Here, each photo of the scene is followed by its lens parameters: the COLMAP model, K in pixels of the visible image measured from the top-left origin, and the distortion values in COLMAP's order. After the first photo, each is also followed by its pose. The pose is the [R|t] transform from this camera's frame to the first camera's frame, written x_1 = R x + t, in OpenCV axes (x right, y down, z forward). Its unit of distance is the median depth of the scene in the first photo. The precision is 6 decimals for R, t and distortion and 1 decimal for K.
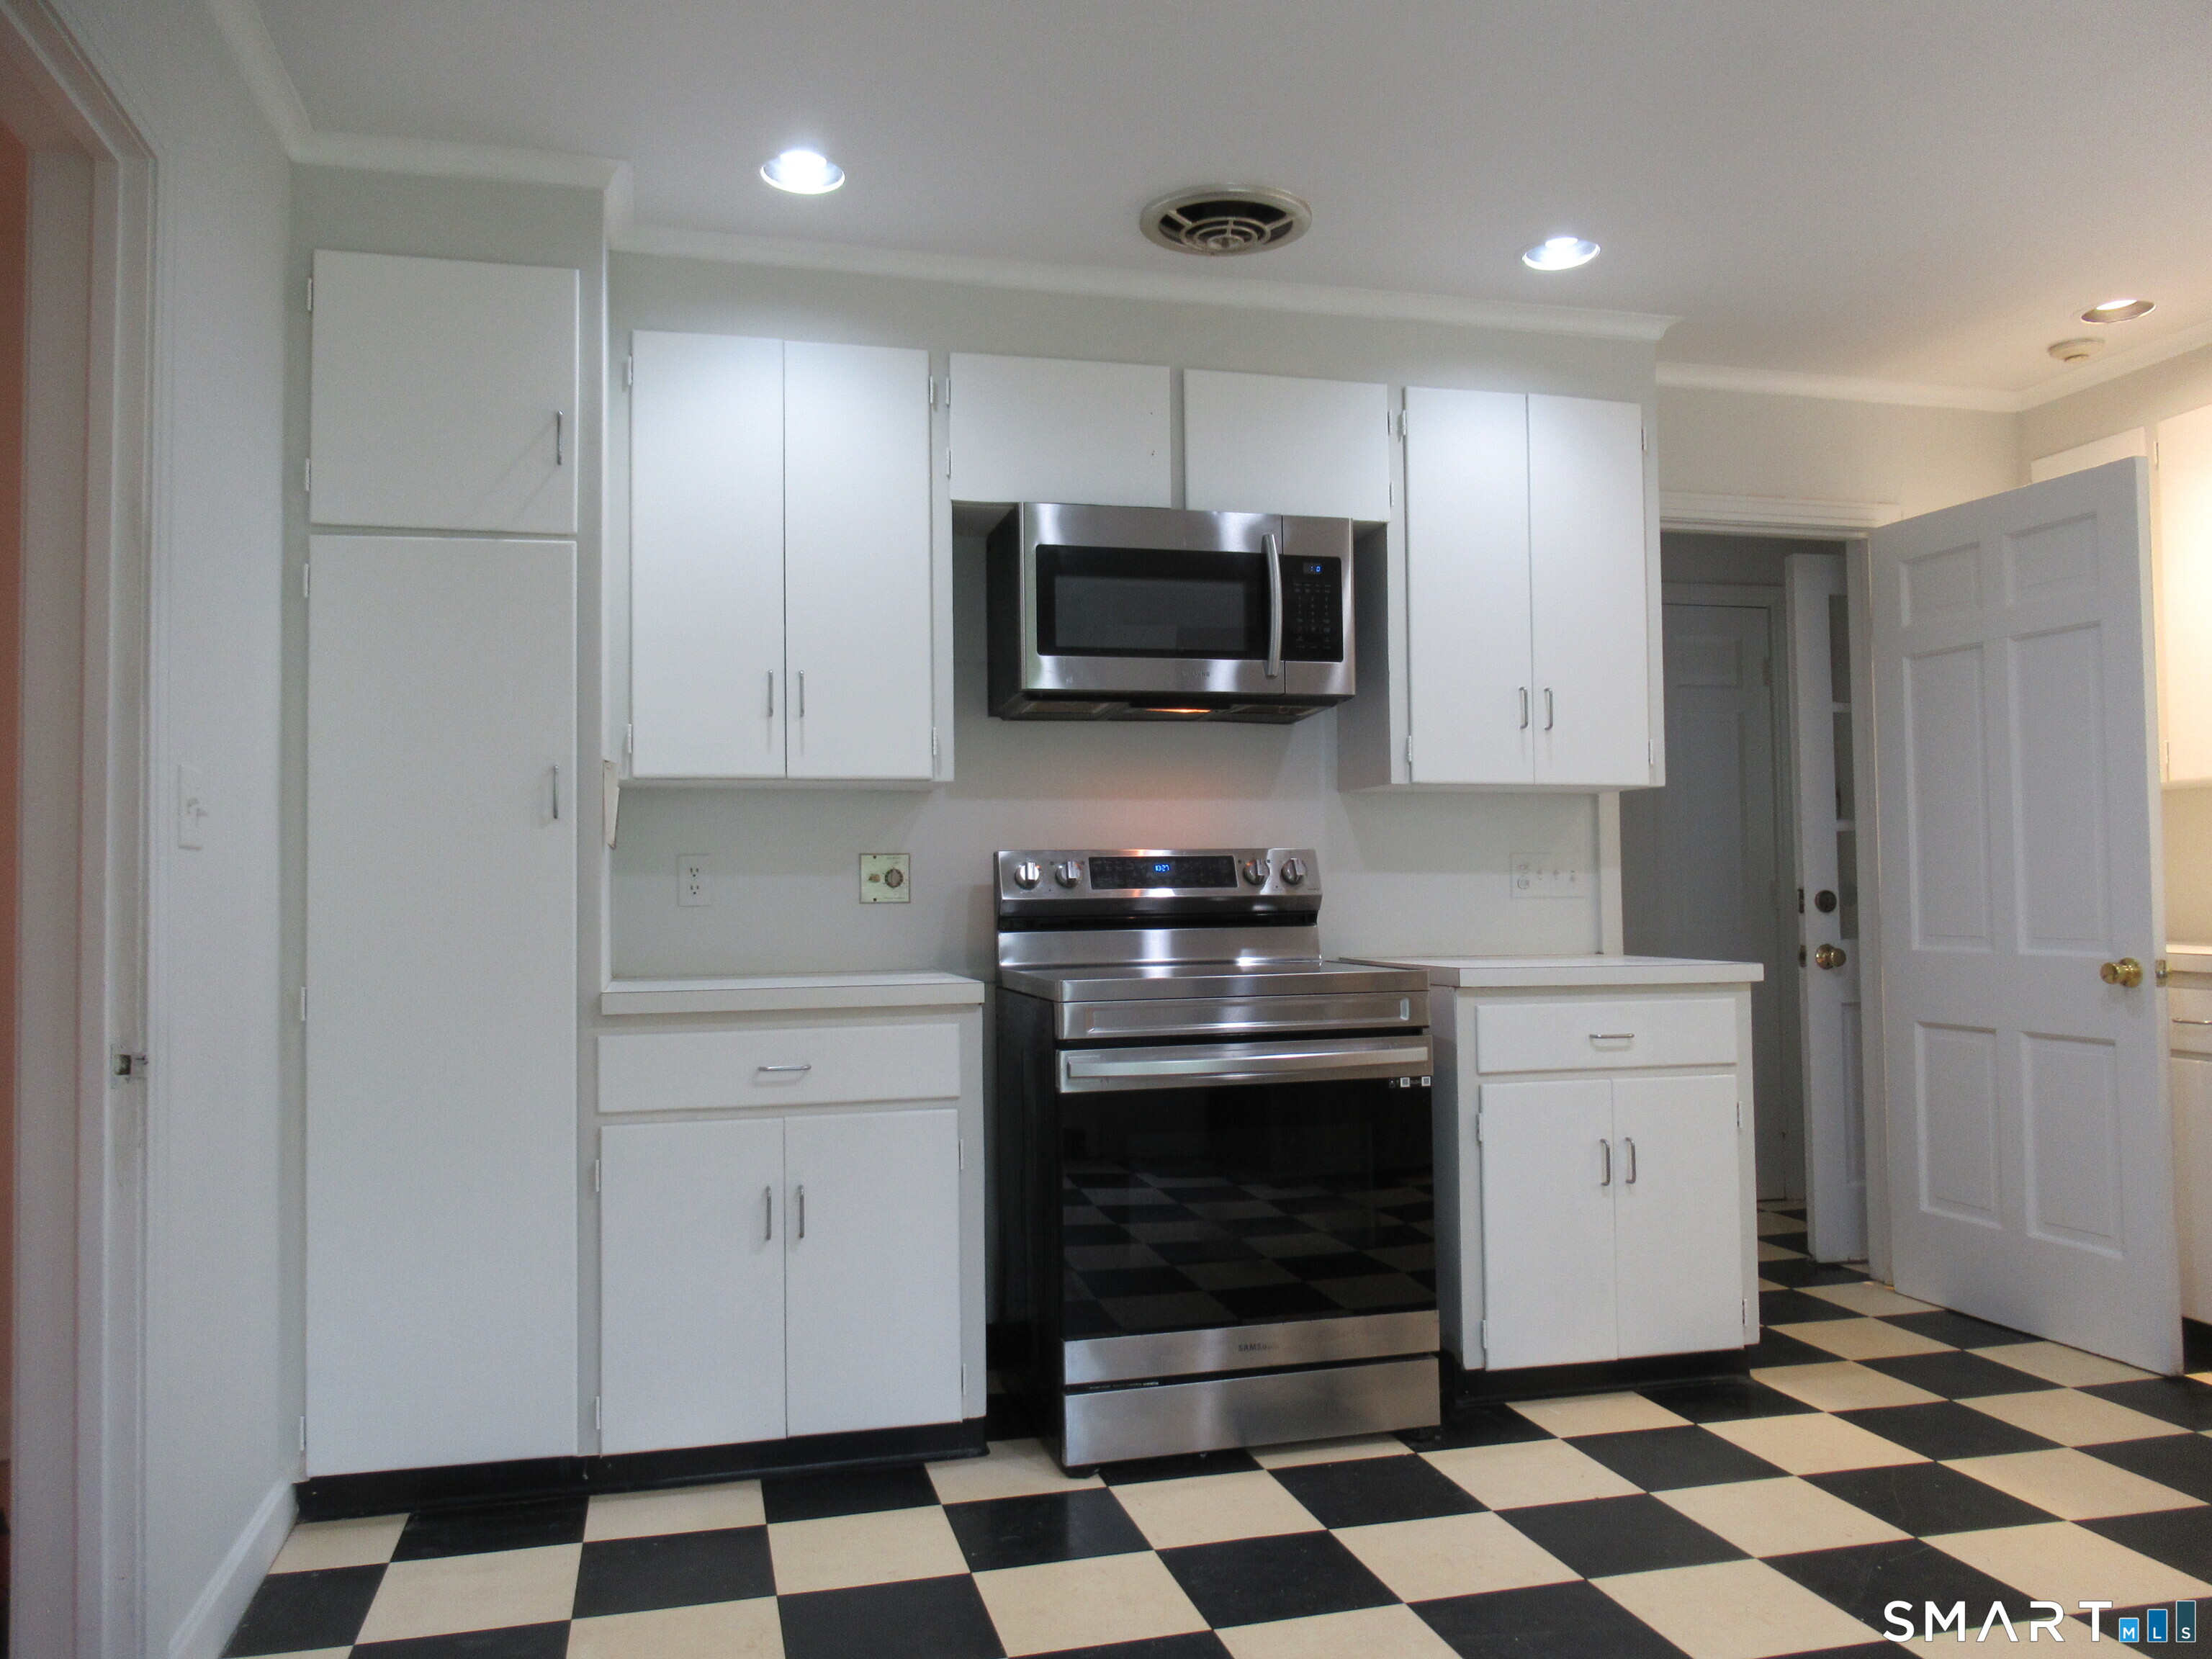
lens RADIAL K [[1644.7, 0, 1106.0], [0, 1644.7, 829.5], [0, 0, 1]] dist [0.023408, -0.004310]
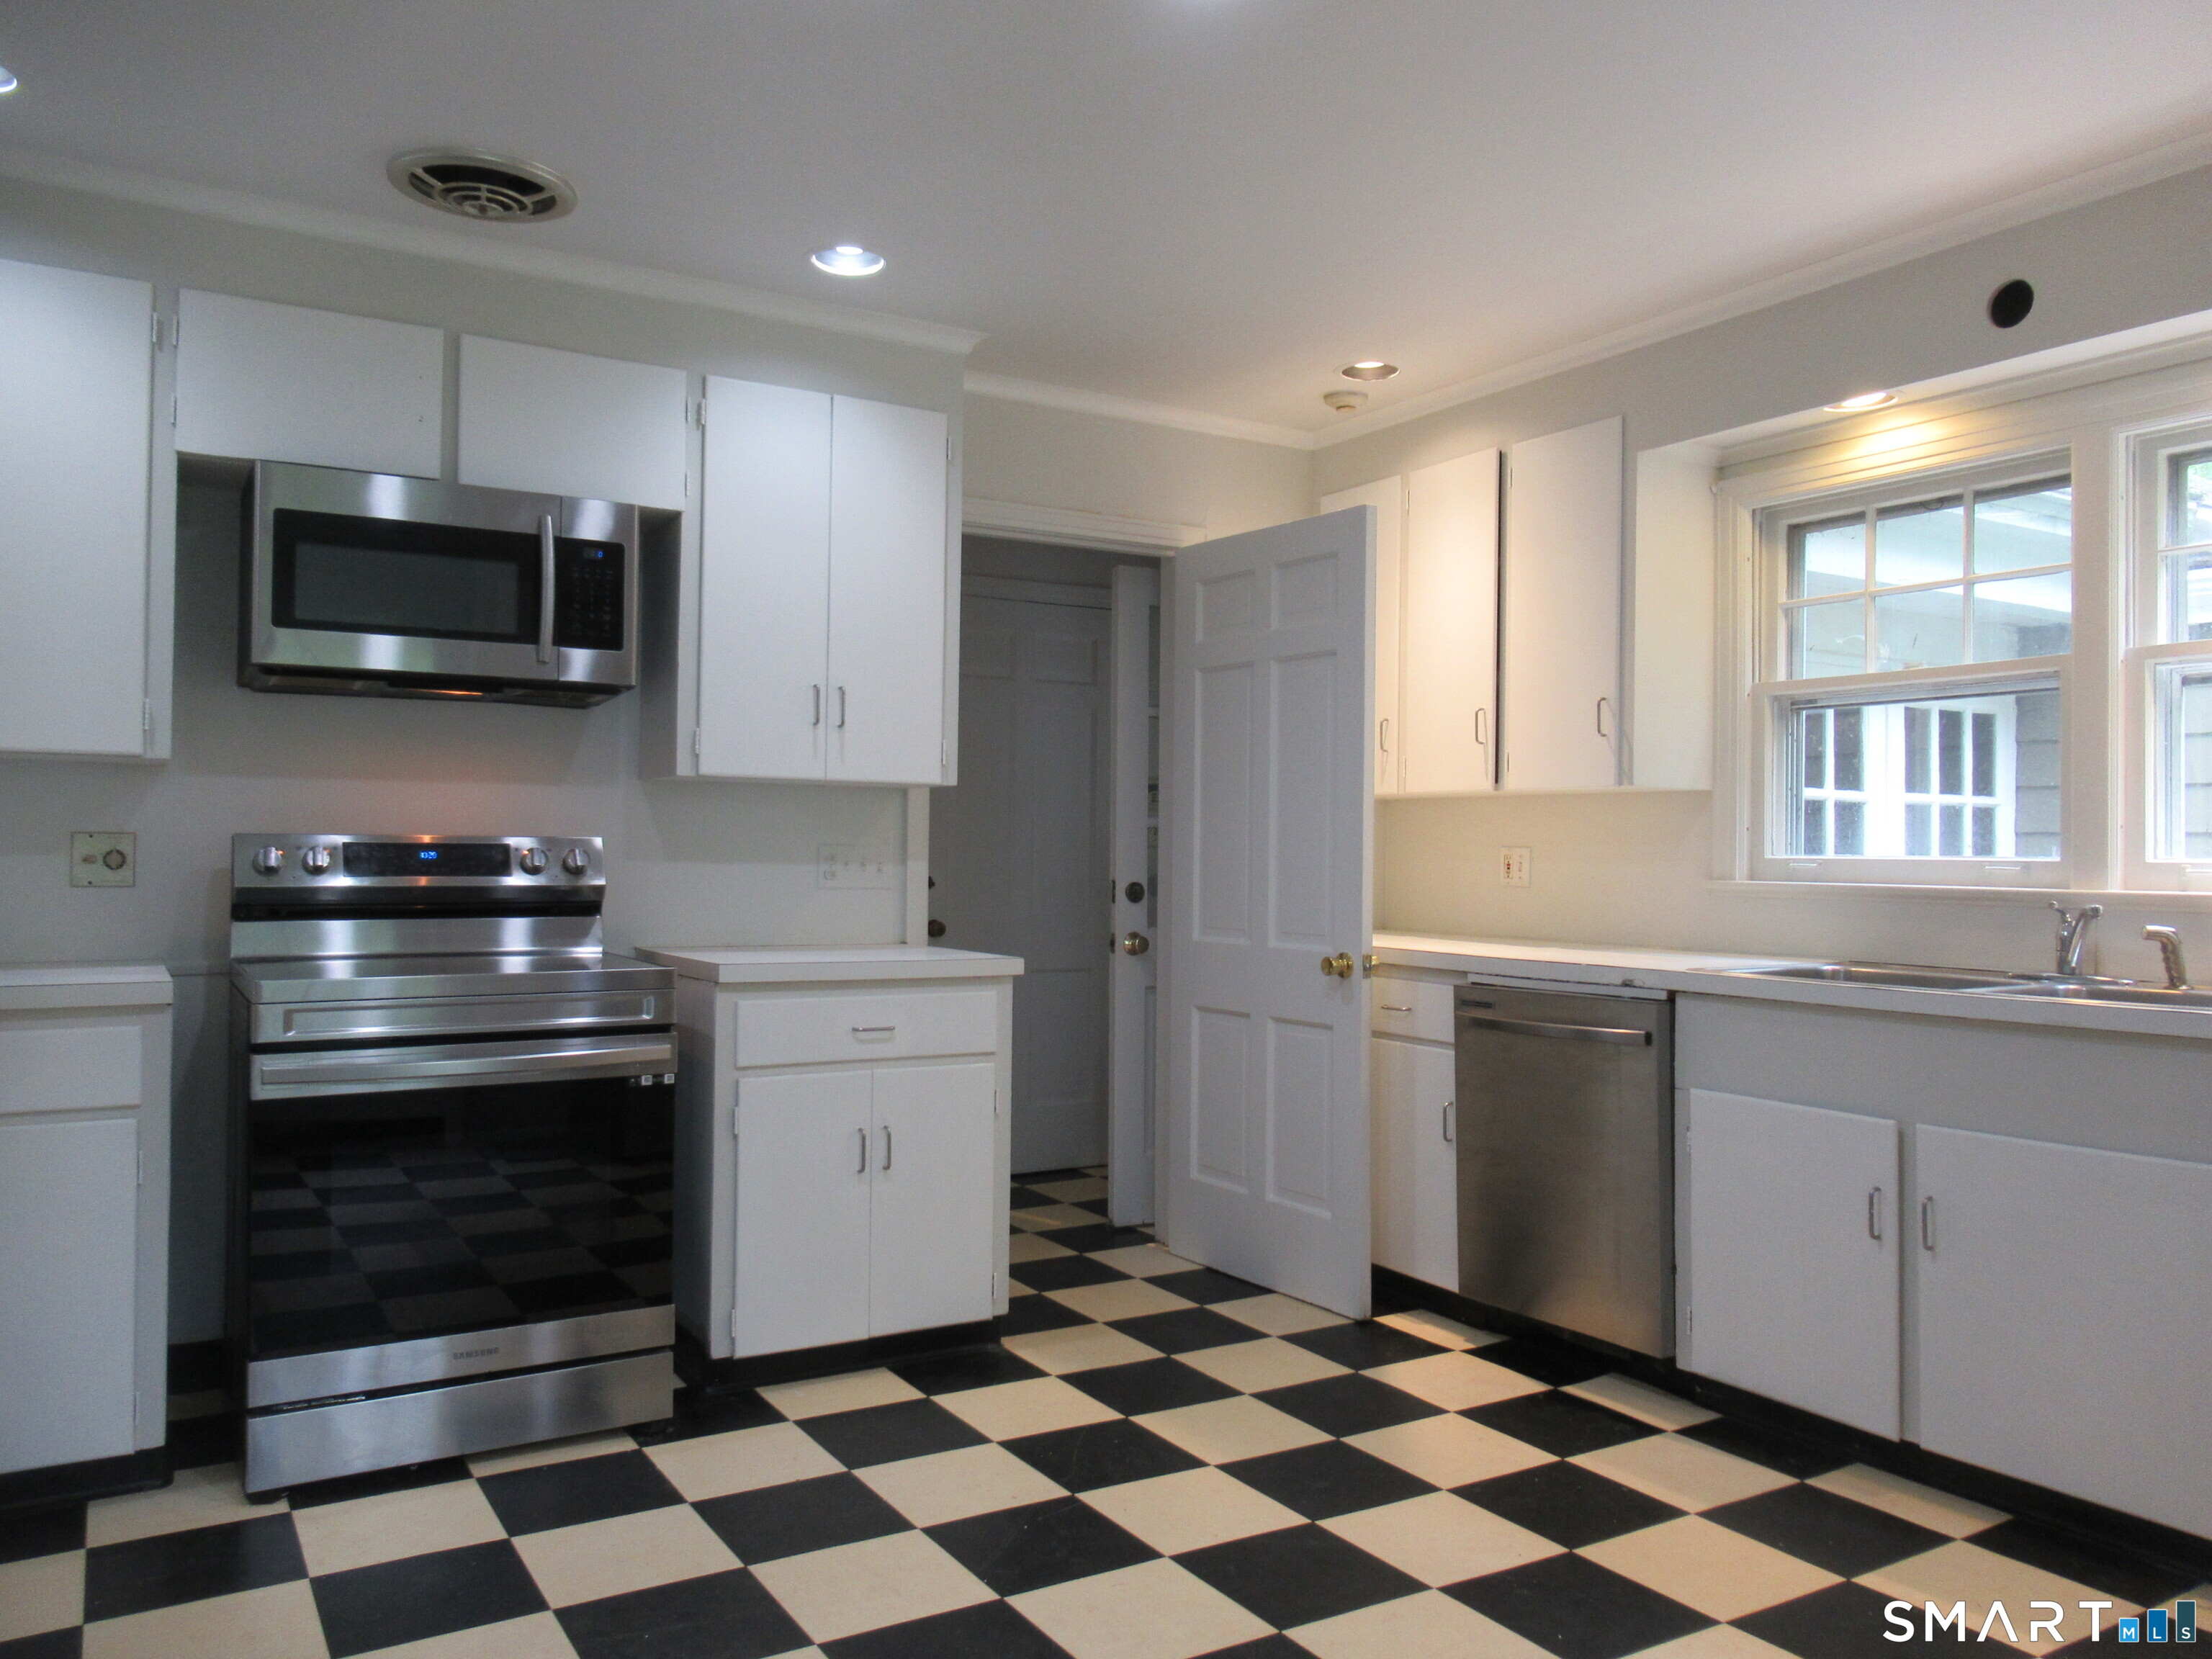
lens RADIAL K [[1646.6, 0, 1065.4], [0, 1646.6, 827.6], [0, 0, 1]] dist [0.010725, -0.000038]
pose [[0.963447, 0.025085, 0.266722, 0.141508], [-0.031807, 0.999275, 0.020911, -0.025718], [-0.266004, -0.028630, 0.963547, -0.023279]]
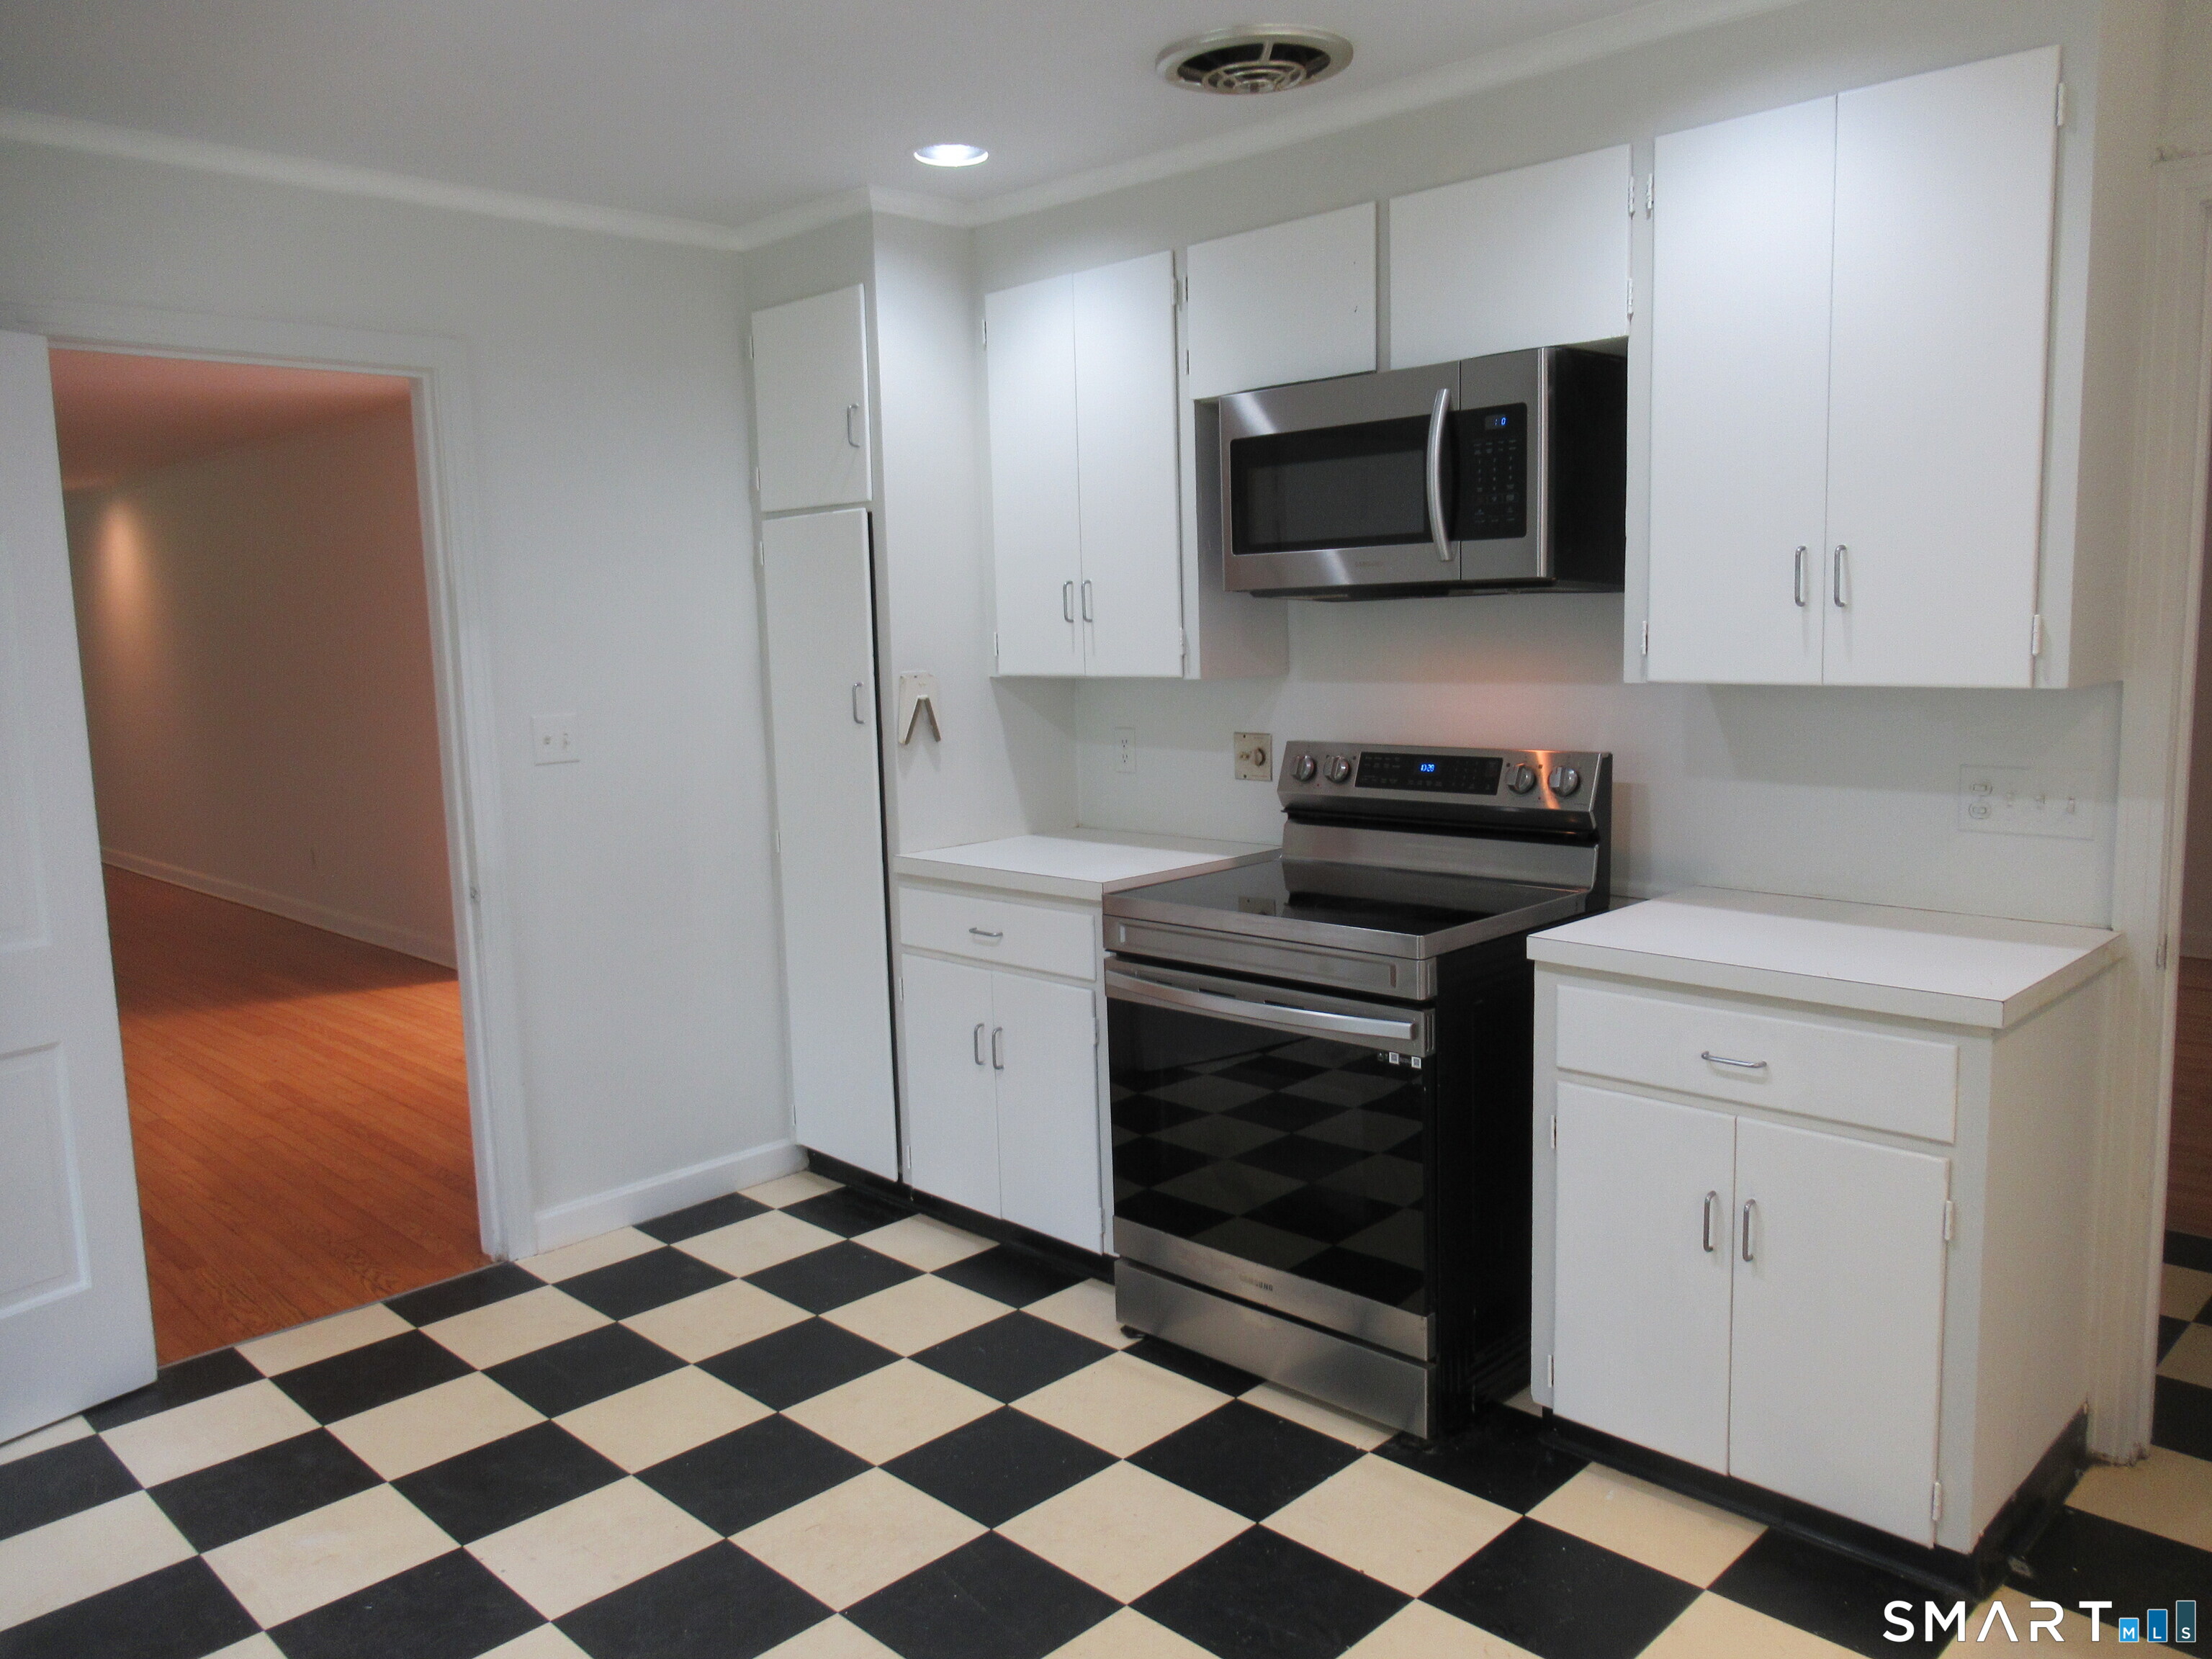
lens RADIAL K [[1635.1, 0, 1106.0], [0, 1635.1, 829.5], [0, 0, 1]] dist [0.005401, -0.002940]
pose [[0.516862, 0.108214, -0.849202, 0.746891], [0.053868, 0.985901, 0.158421, -0.100165], [0.854372, -0.127627, 0.503745, 0.409380]]
